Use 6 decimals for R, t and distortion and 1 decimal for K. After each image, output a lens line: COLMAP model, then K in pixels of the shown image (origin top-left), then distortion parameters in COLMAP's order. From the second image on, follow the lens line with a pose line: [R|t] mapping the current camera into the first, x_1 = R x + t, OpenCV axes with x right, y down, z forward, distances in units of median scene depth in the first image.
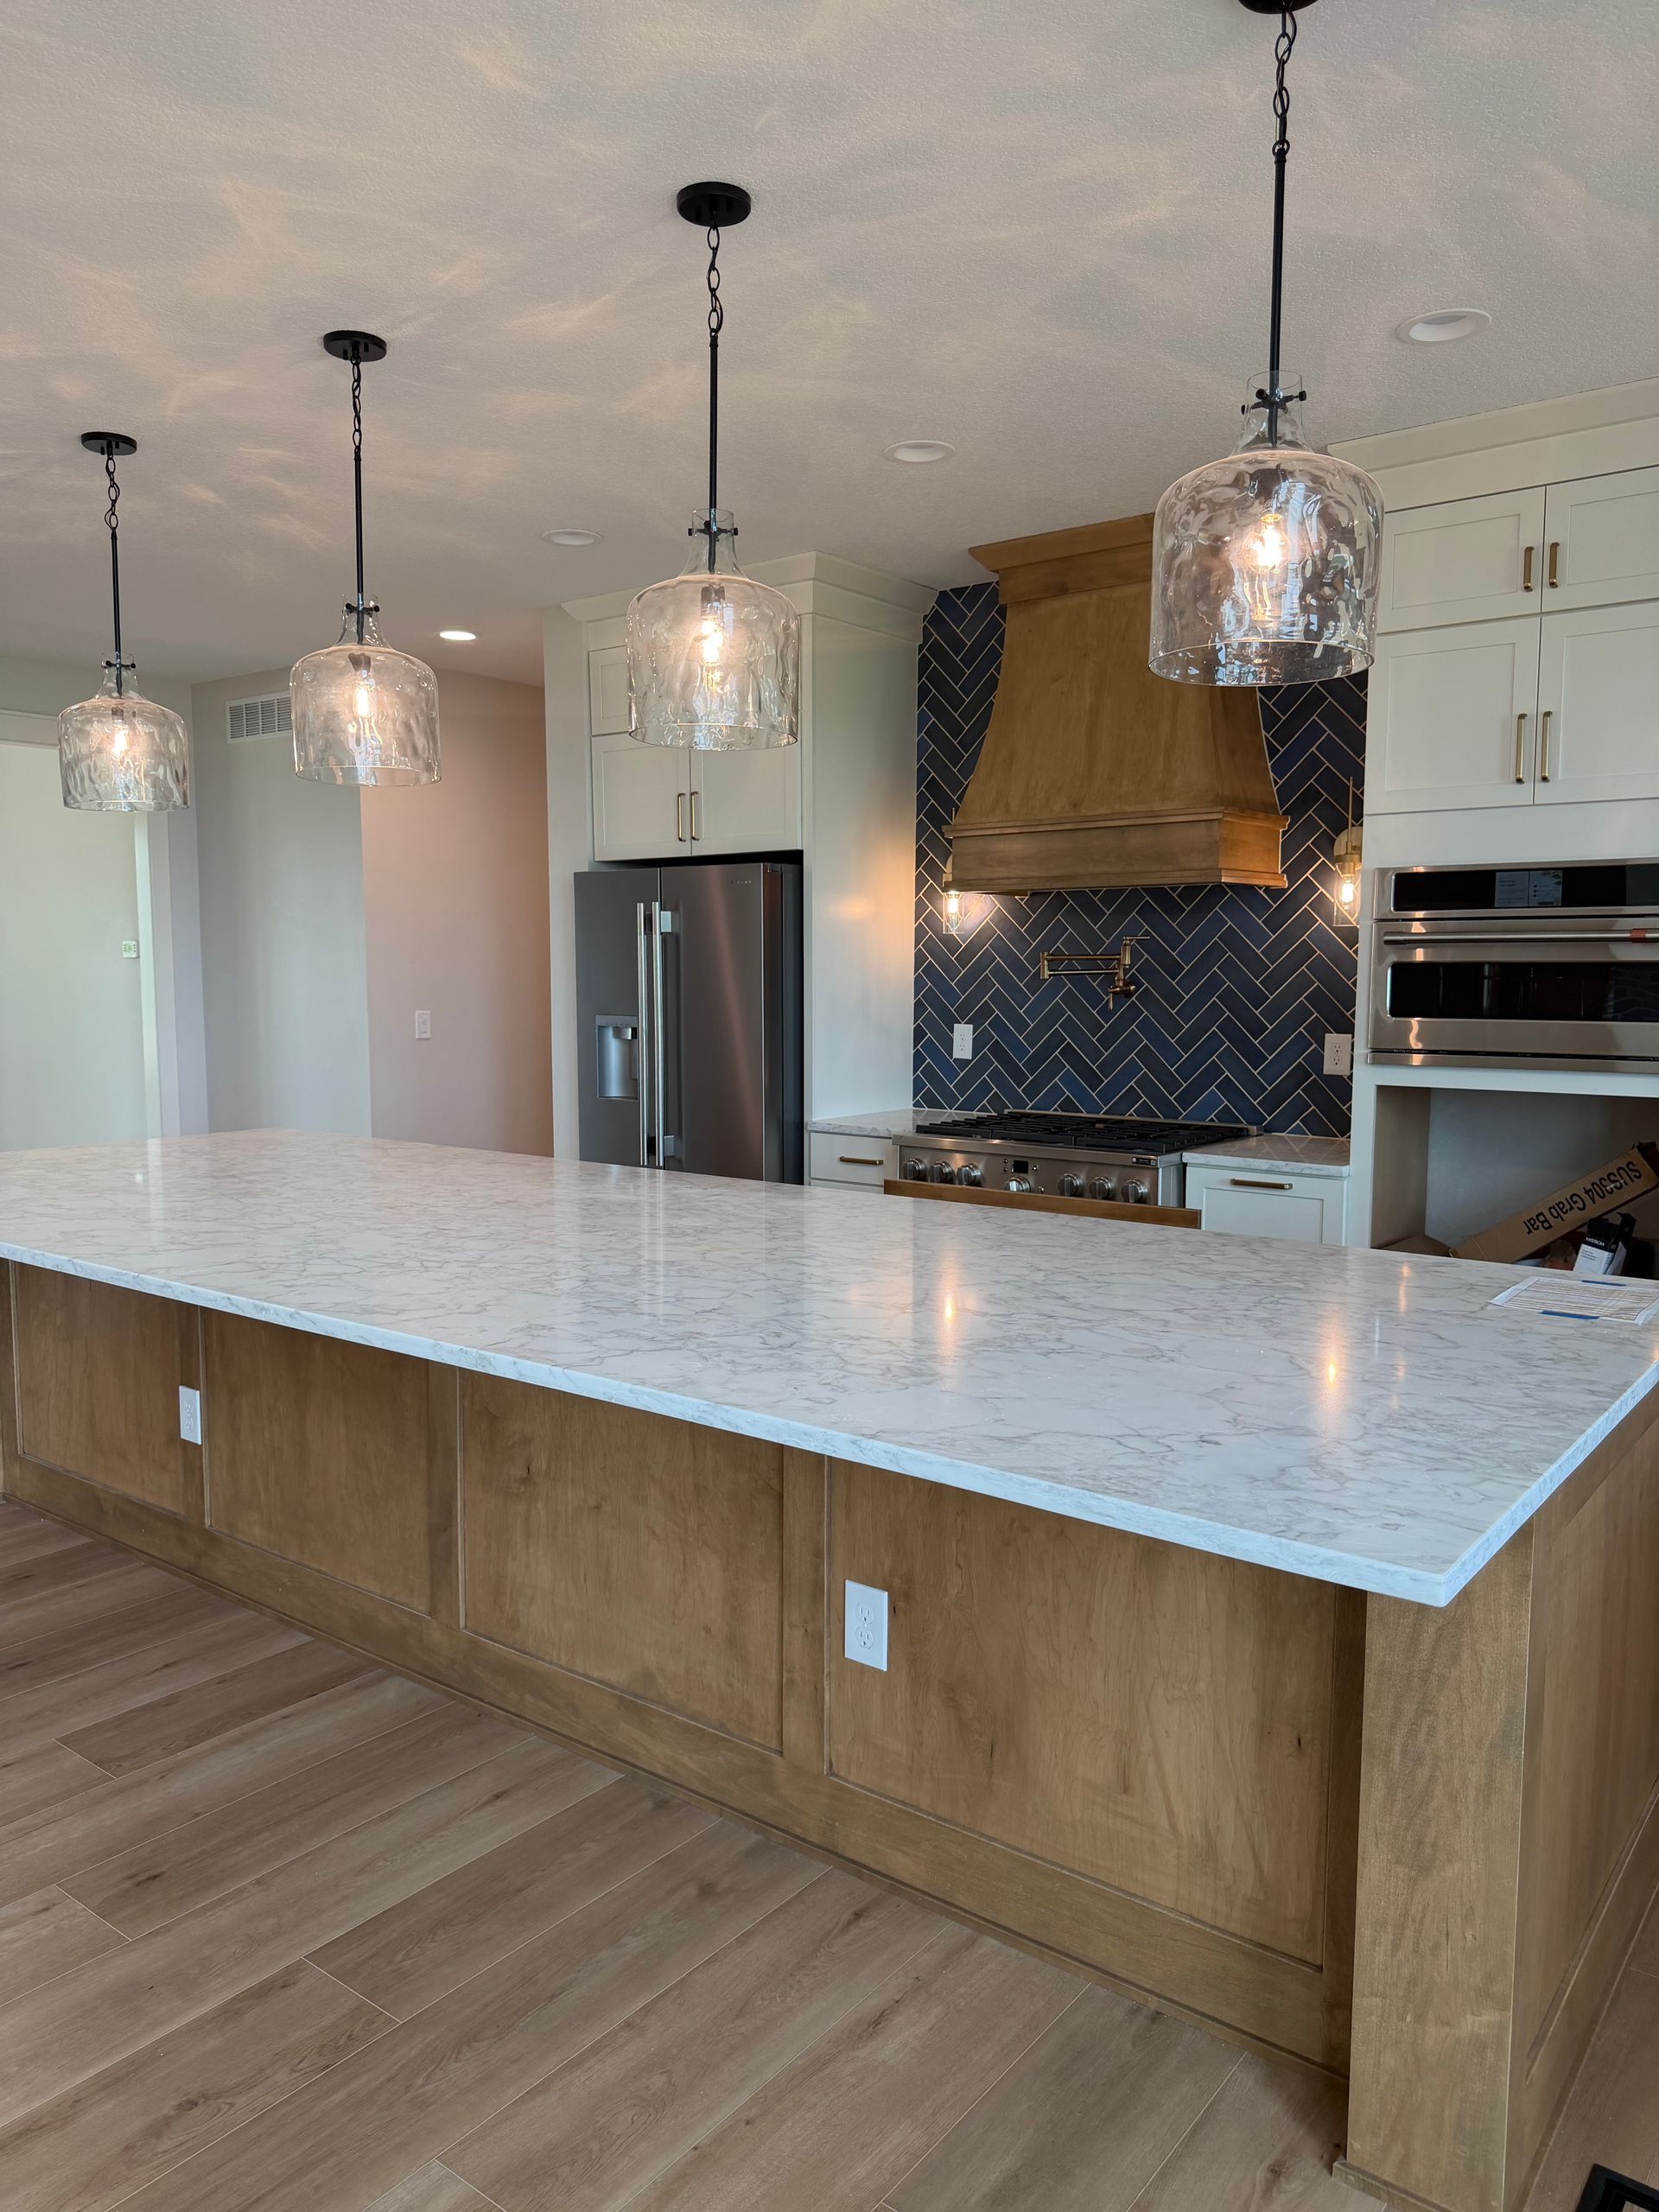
lens RADIAL K [[1553.5, 0, 826.5], [0, 1553.5, 1116.1], [0, 0, 1]] dist [0.049998, -0.057835]
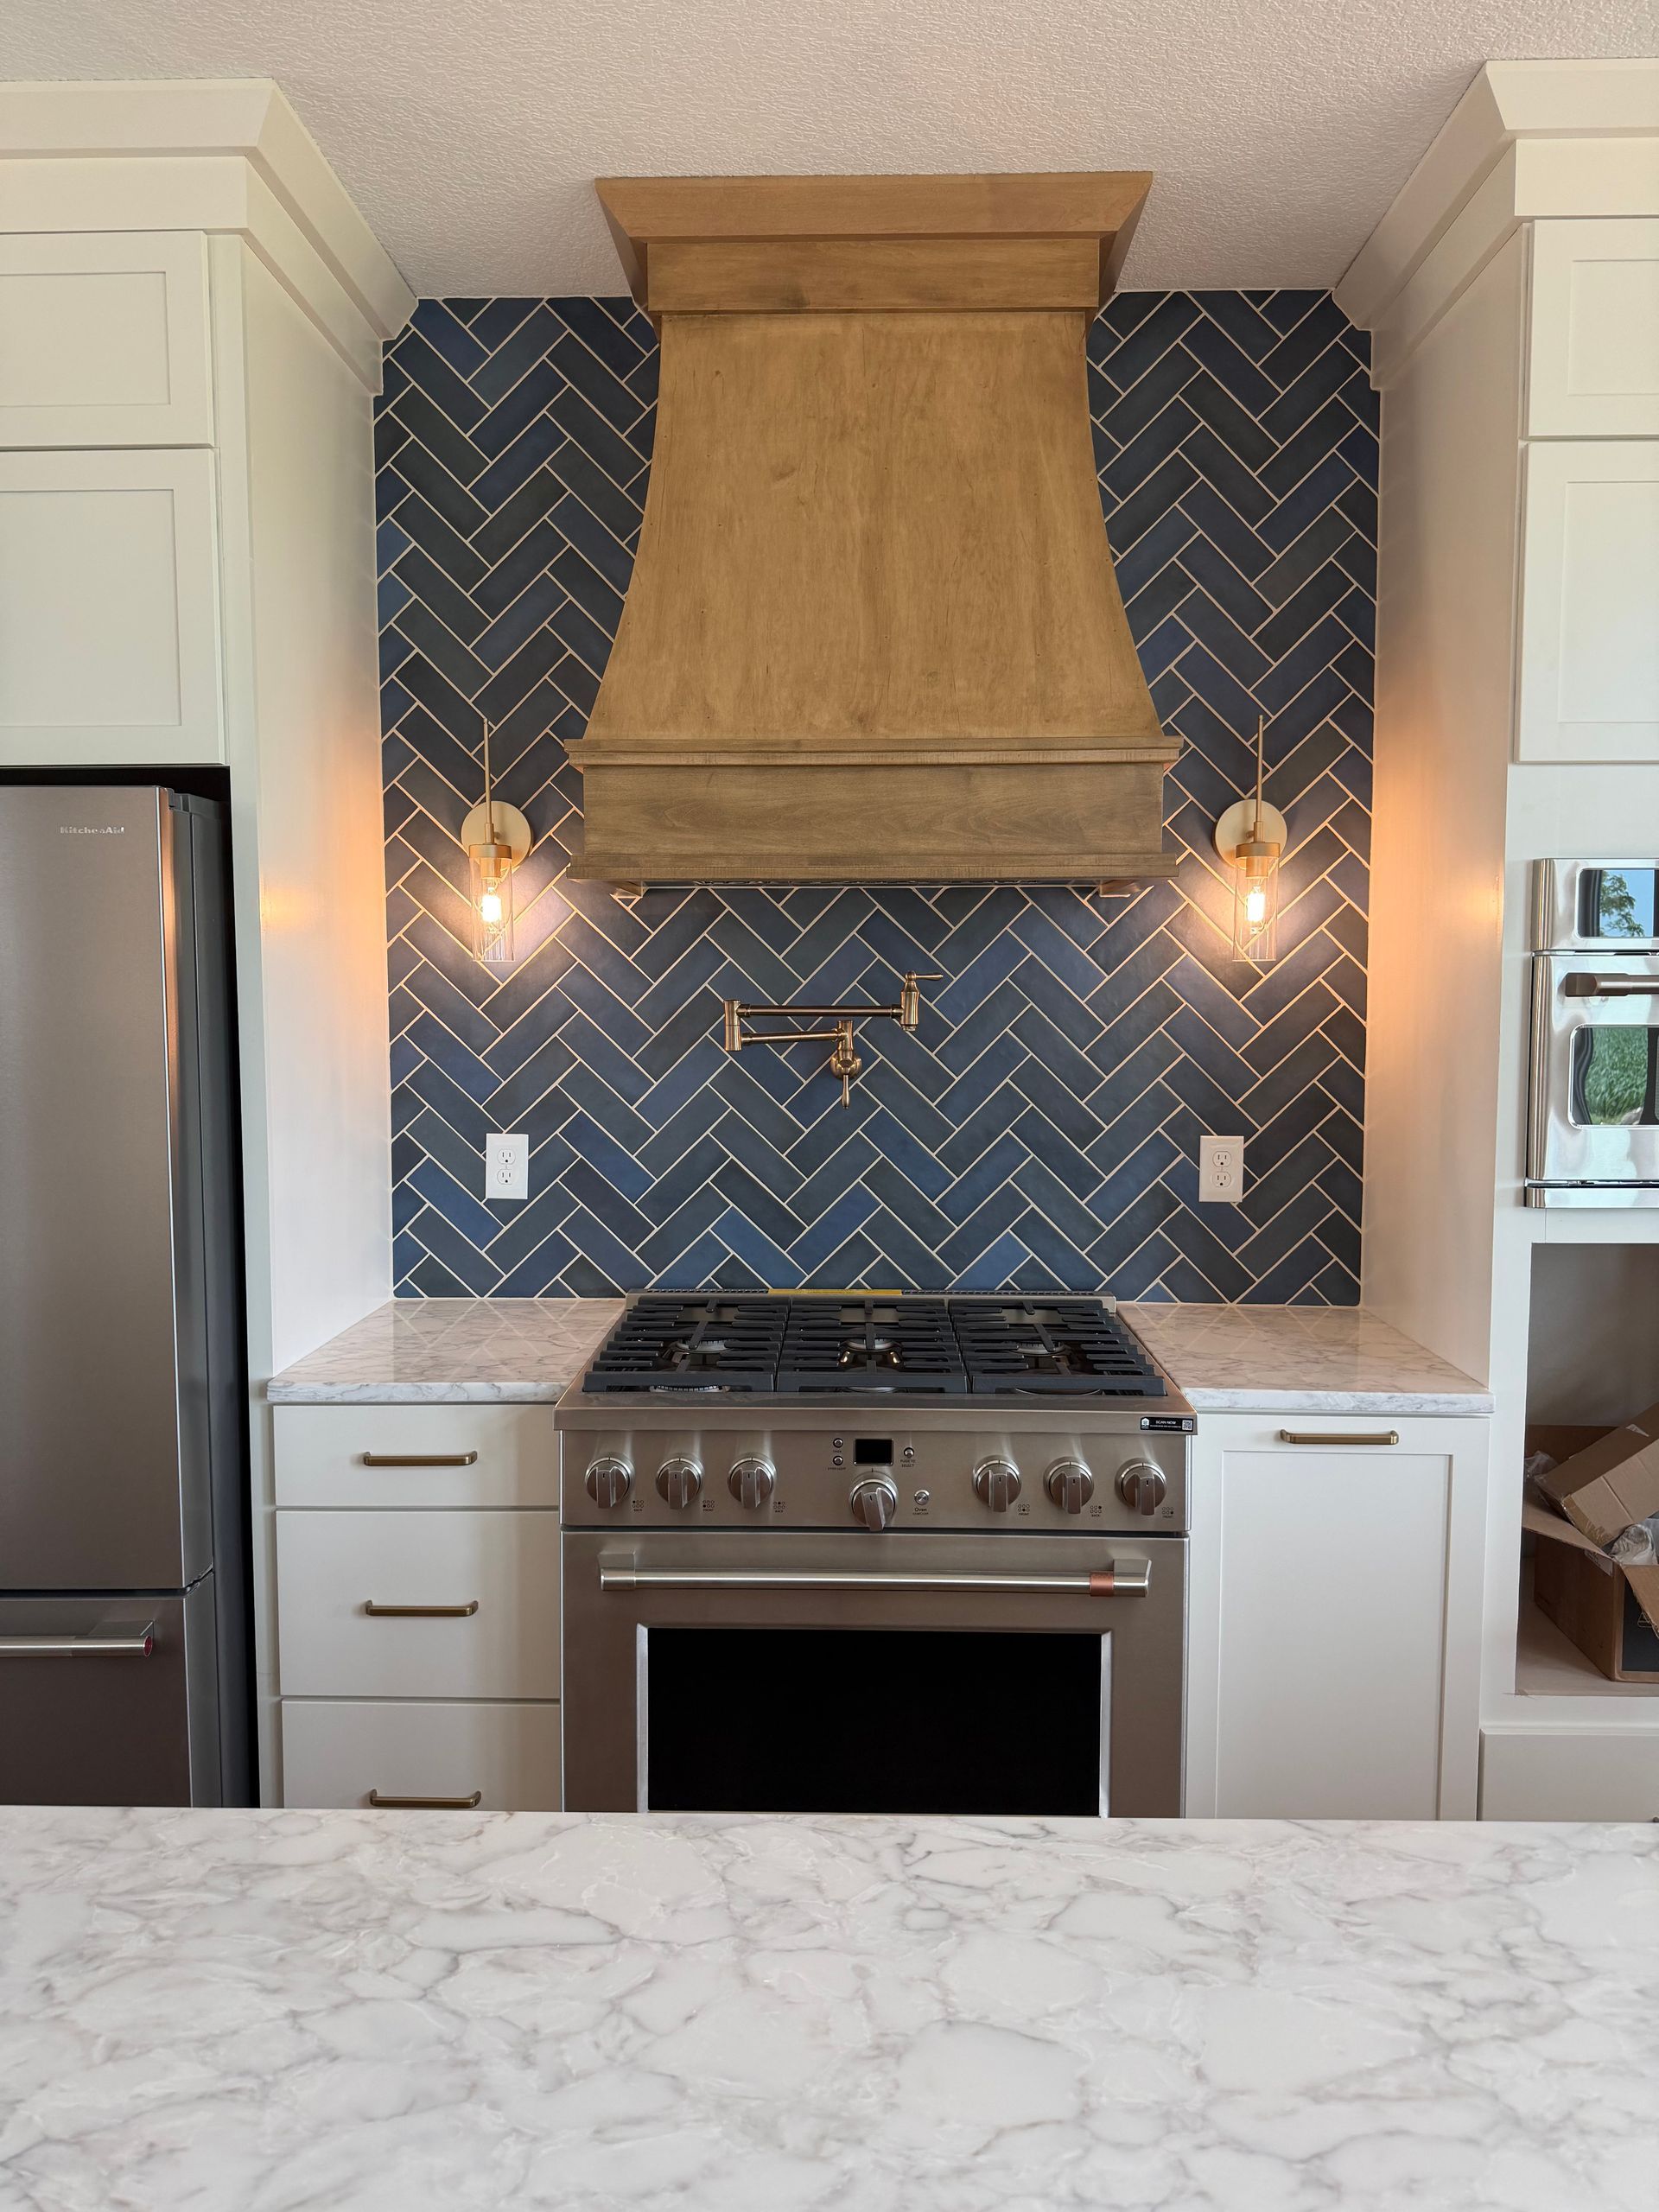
lens RADIAL K [[1542.7, 0, 829.5], [0, 1542.7, 1106.0], [0, 0, 1]] dist [0.104378, -0.238990]
pose [[0.799514, -0.042576, 0.599137, -0.146049], [0.056220, 0.998410, -0.004073, -0.063617], [-0.598011, 0.036940, 0.800636, 0.543583]]
